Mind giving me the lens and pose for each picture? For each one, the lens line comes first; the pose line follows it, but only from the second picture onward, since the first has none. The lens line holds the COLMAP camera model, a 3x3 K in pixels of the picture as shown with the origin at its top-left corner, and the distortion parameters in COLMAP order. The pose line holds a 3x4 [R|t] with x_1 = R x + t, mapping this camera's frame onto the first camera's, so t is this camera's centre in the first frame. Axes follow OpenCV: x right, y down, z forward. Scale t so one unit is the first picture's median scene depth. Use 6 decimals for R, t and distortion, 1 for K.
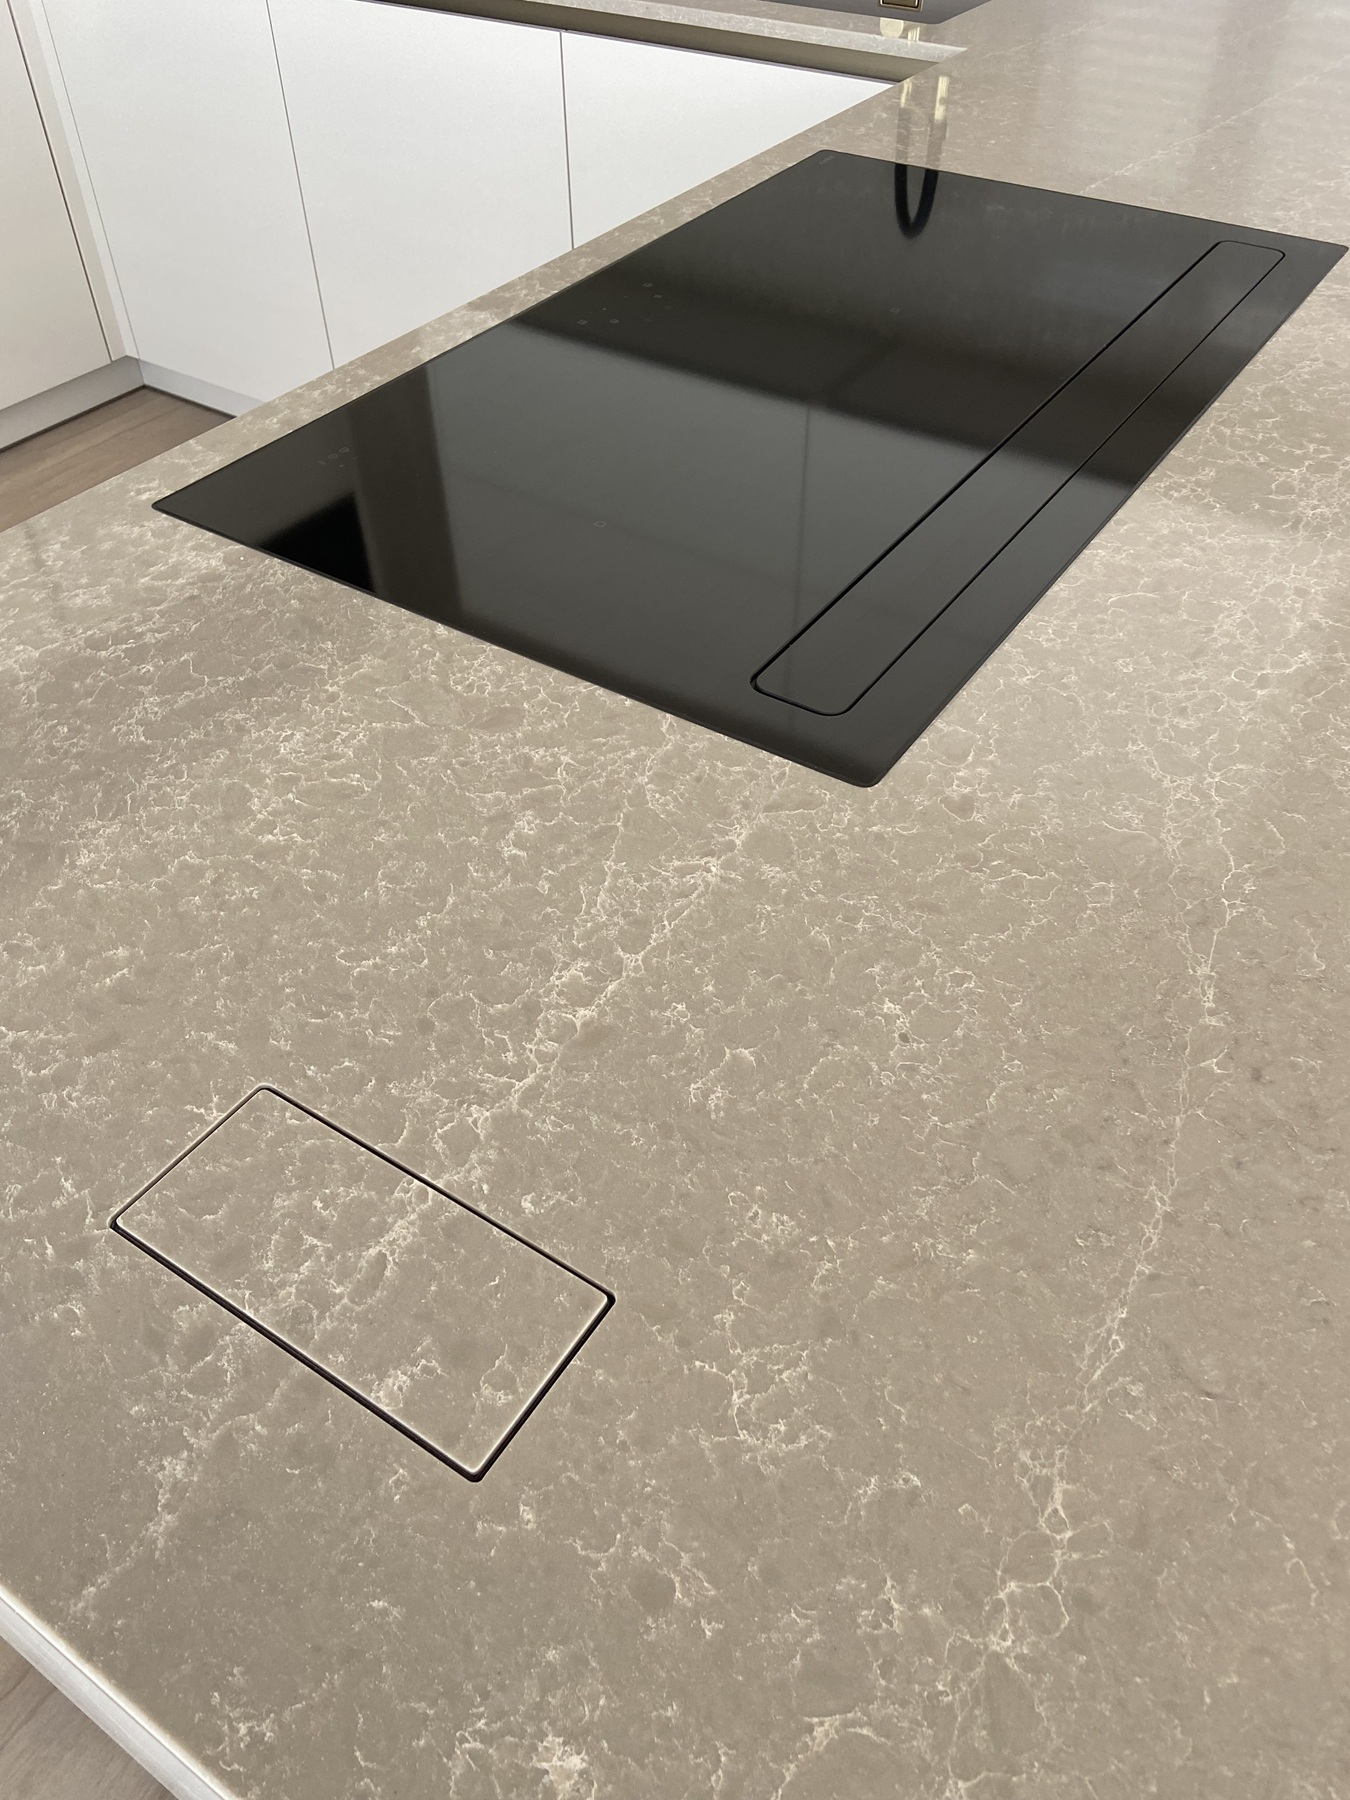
lens RADIAL K [[1372.8, 0, 675.0], [0, 1372.8, 900.0], [0, 0, 1]] dist [0.124630, -0.169200]
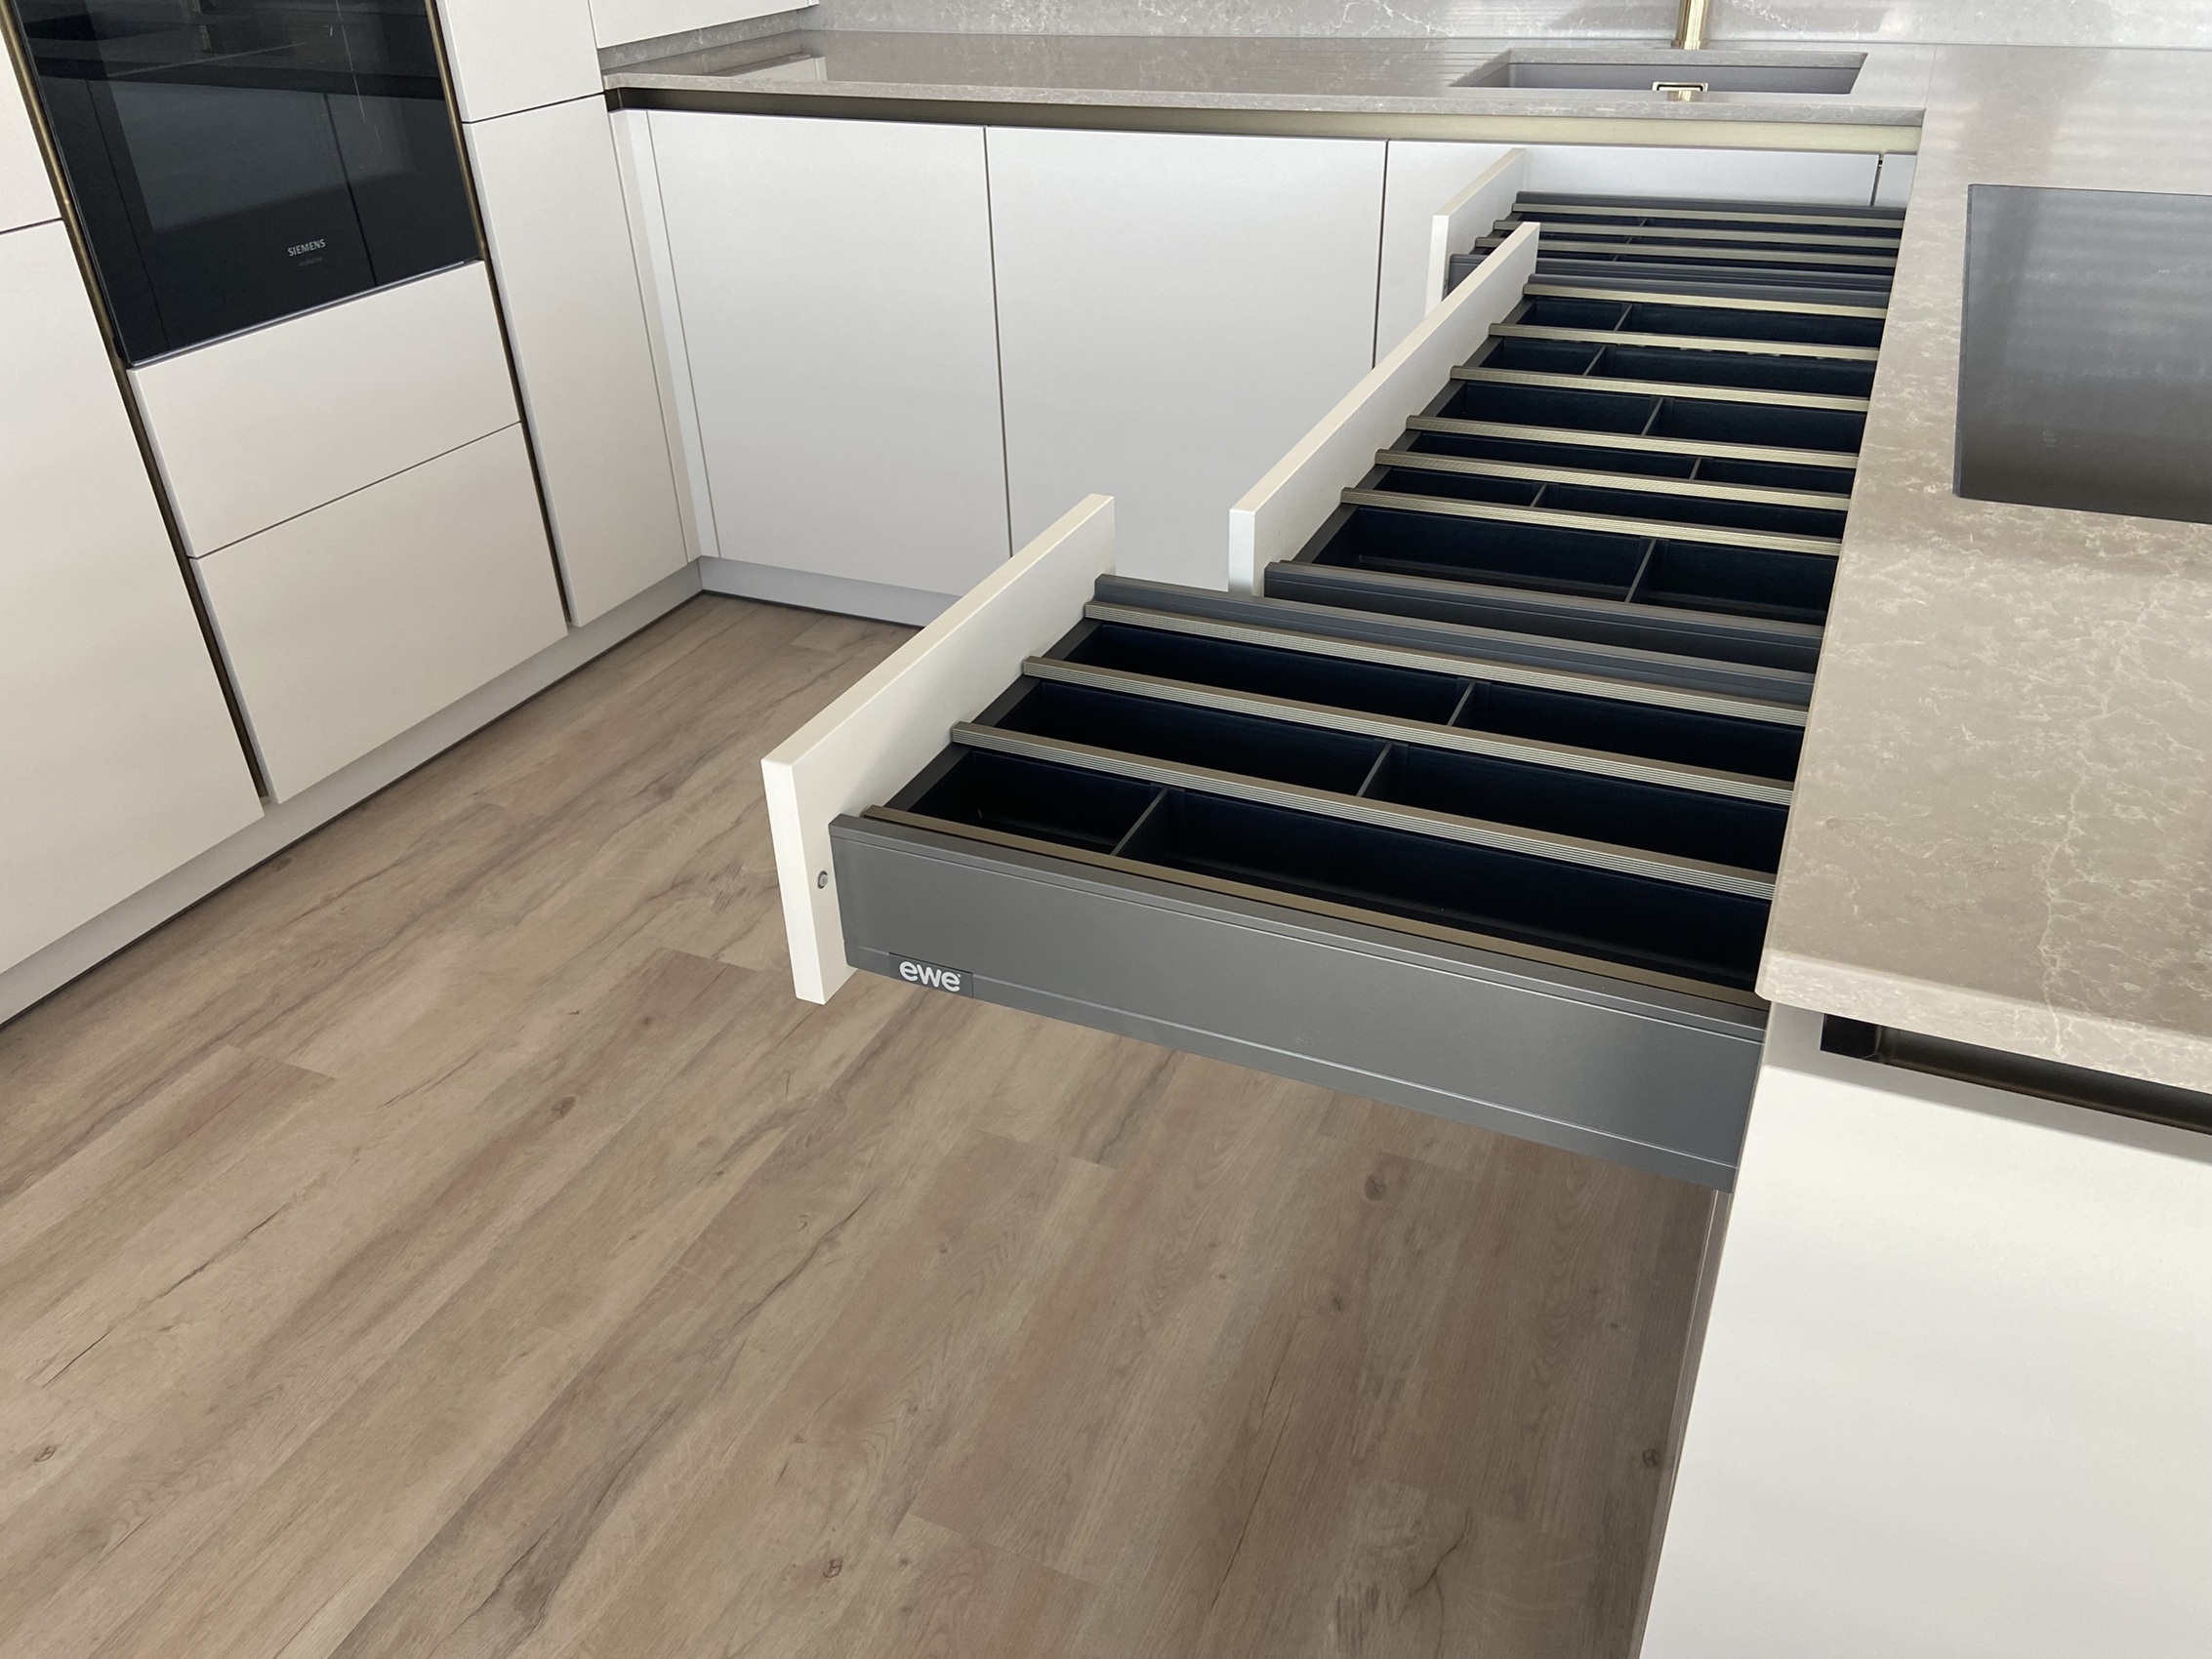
lens RADIAL K [[1686.7, 0, 1092.8], [0, 1686.7, 807.8], [0, 0, 1]] dist [0.124630, -0.169200]
pose [[0.985674, -0.107524, 0.129944, -1.589137], [0.134962, 0.964892, -0.225320, 0.095193], [-0.101155, 0.239629, 0.965580, 0.146774]]
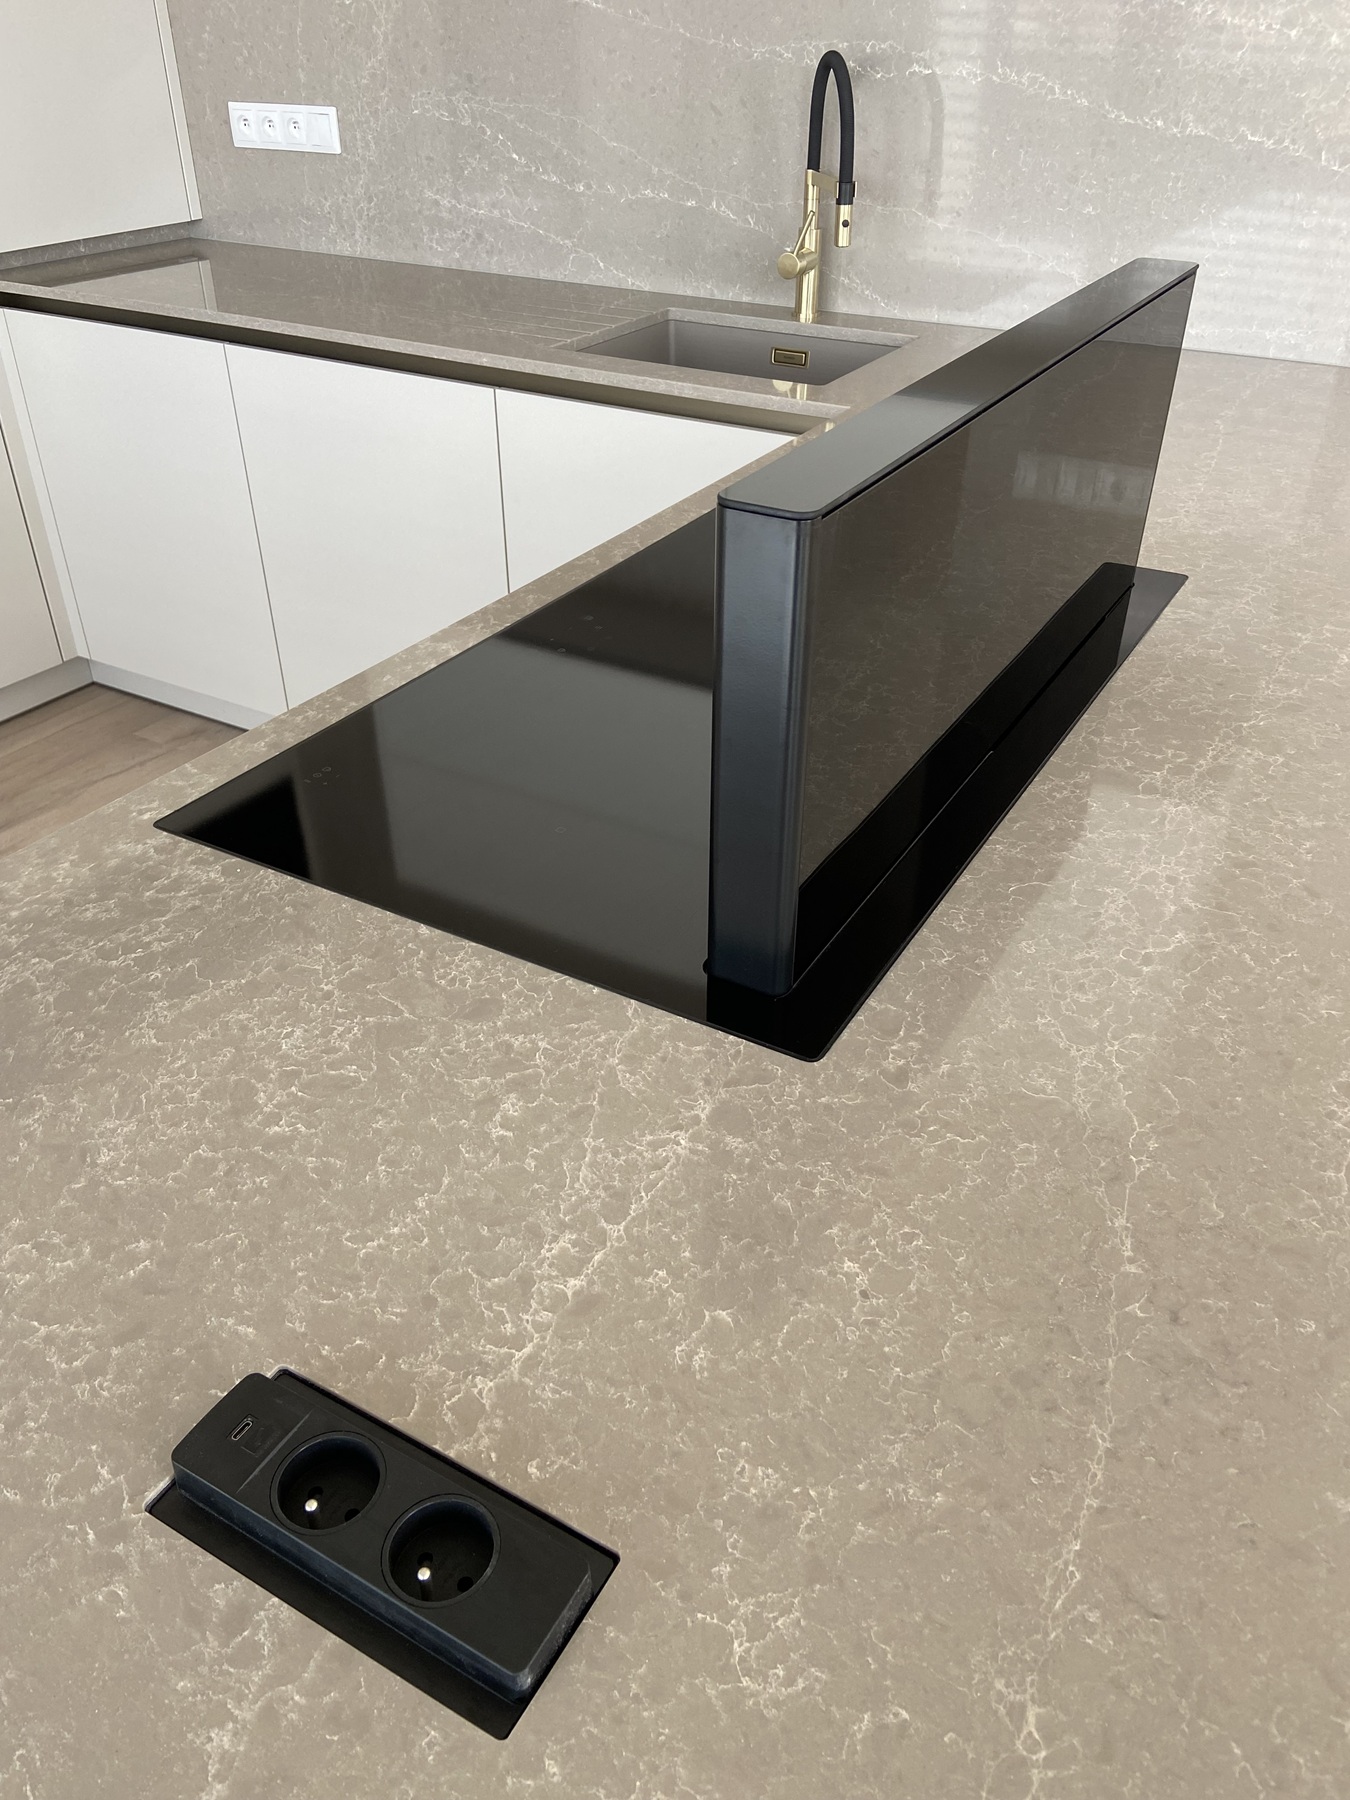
lens RADIAL K [[1372.8, 0, 675.0], [0, 1372.8, 900.0], [0, 0, 1]] dist [0.124630, -0.169200]
pose [[0.997955, -0.025579, 0.058579, -0.042278], [0.035666, 0.983344, -0.178218, -0.018236], [-0.053045, 0.179943, 0.982246, -0.143465]]
